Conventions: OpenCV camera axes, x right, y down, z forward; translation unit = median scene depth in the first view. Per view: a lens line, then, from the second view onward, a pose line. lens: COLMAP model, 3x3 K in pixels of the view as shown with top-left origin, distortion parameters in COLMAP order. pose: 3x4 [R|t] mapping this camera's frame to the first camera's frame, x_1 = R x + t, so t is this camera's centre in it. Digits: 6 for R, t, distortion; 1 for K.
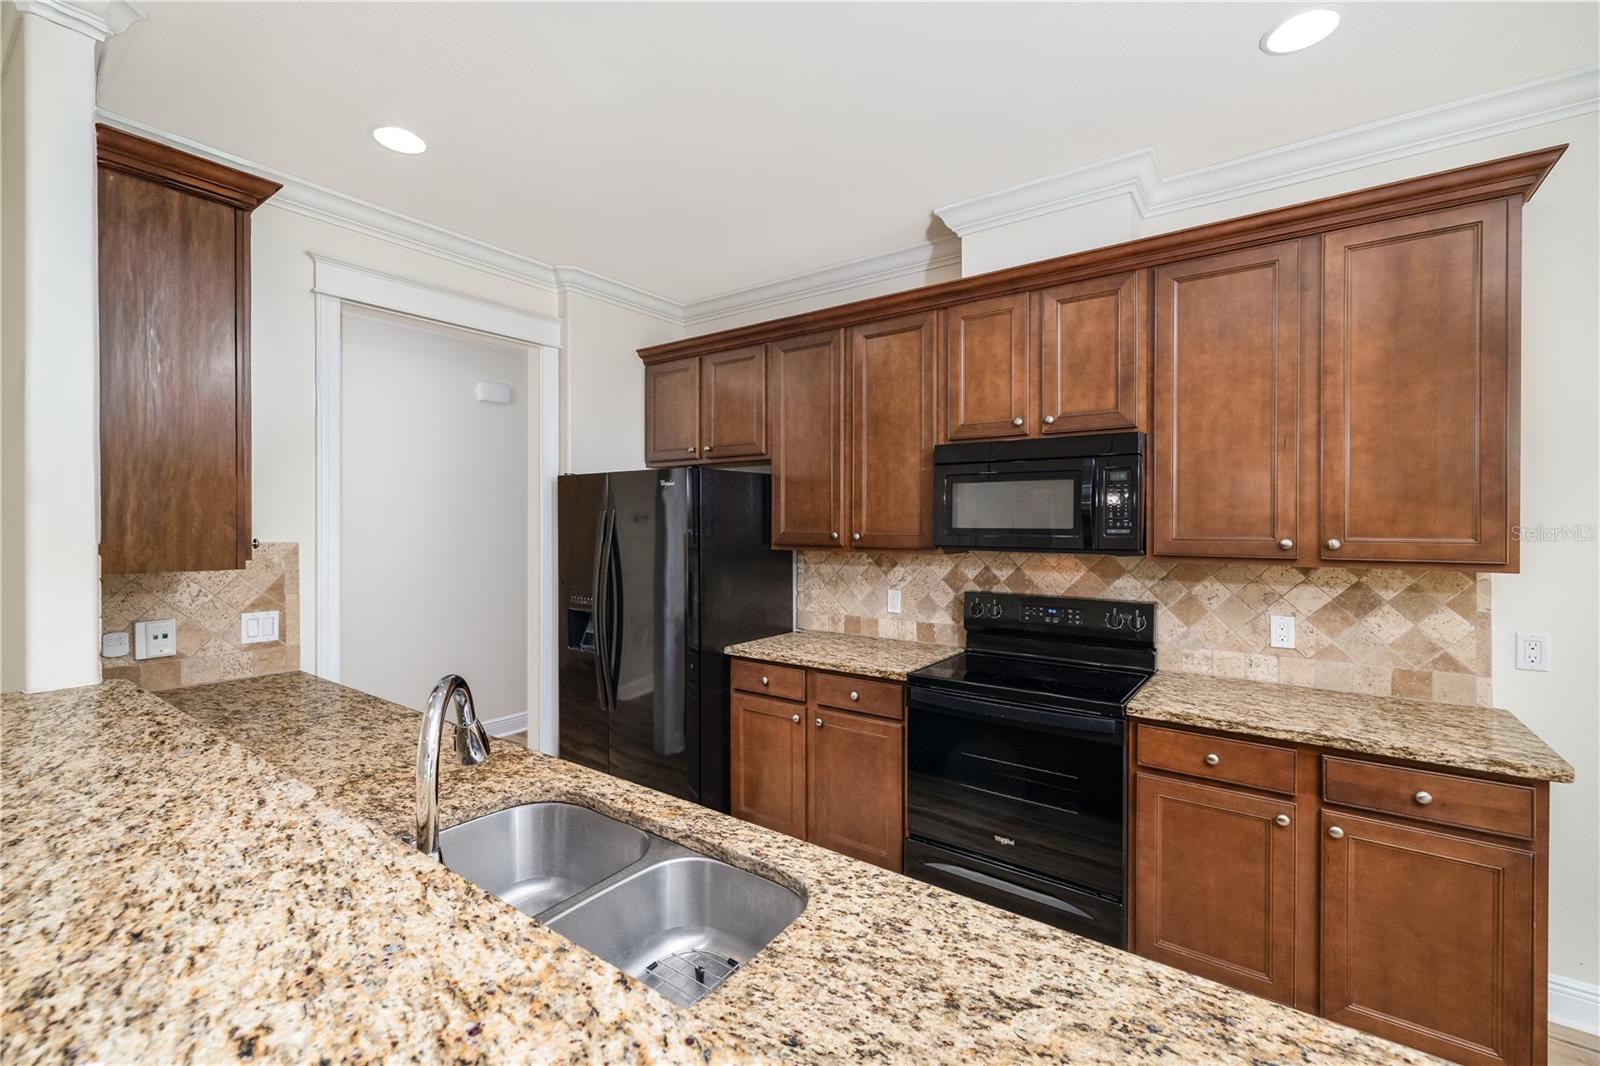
lens RADIAL K [[674.6, 0, 798.8], [0, 674.6, 525.9], [0, 0, 1]] dist [0.001661, -0.000202]
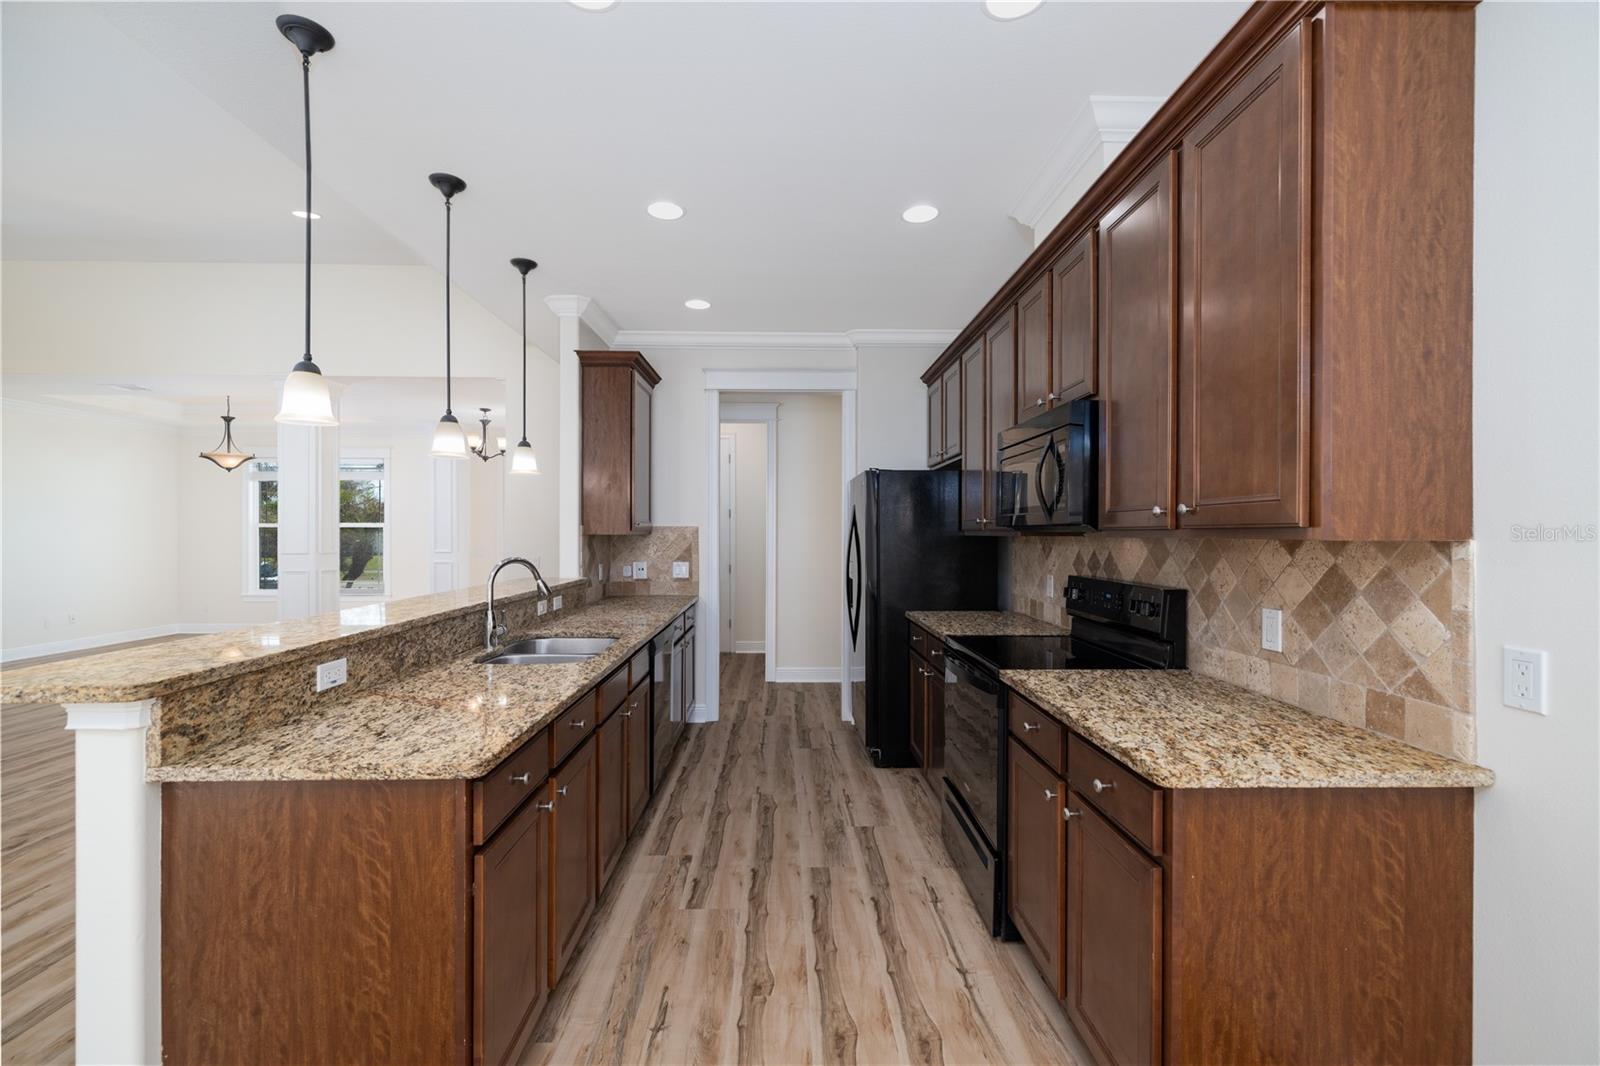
lens RADIAL K [[674.6, 0, 791.8], [0, 674.6, 533.4], [0, 0, 1]] dist [0.001661, -0.000202]
pose [[0.603909, 0.001910, -0.797051, 1.051866], [-0.008205, 0.999959, -0.003820, 0.057582], [0.797011, 0.008847, 0.603899, 0.103396]]
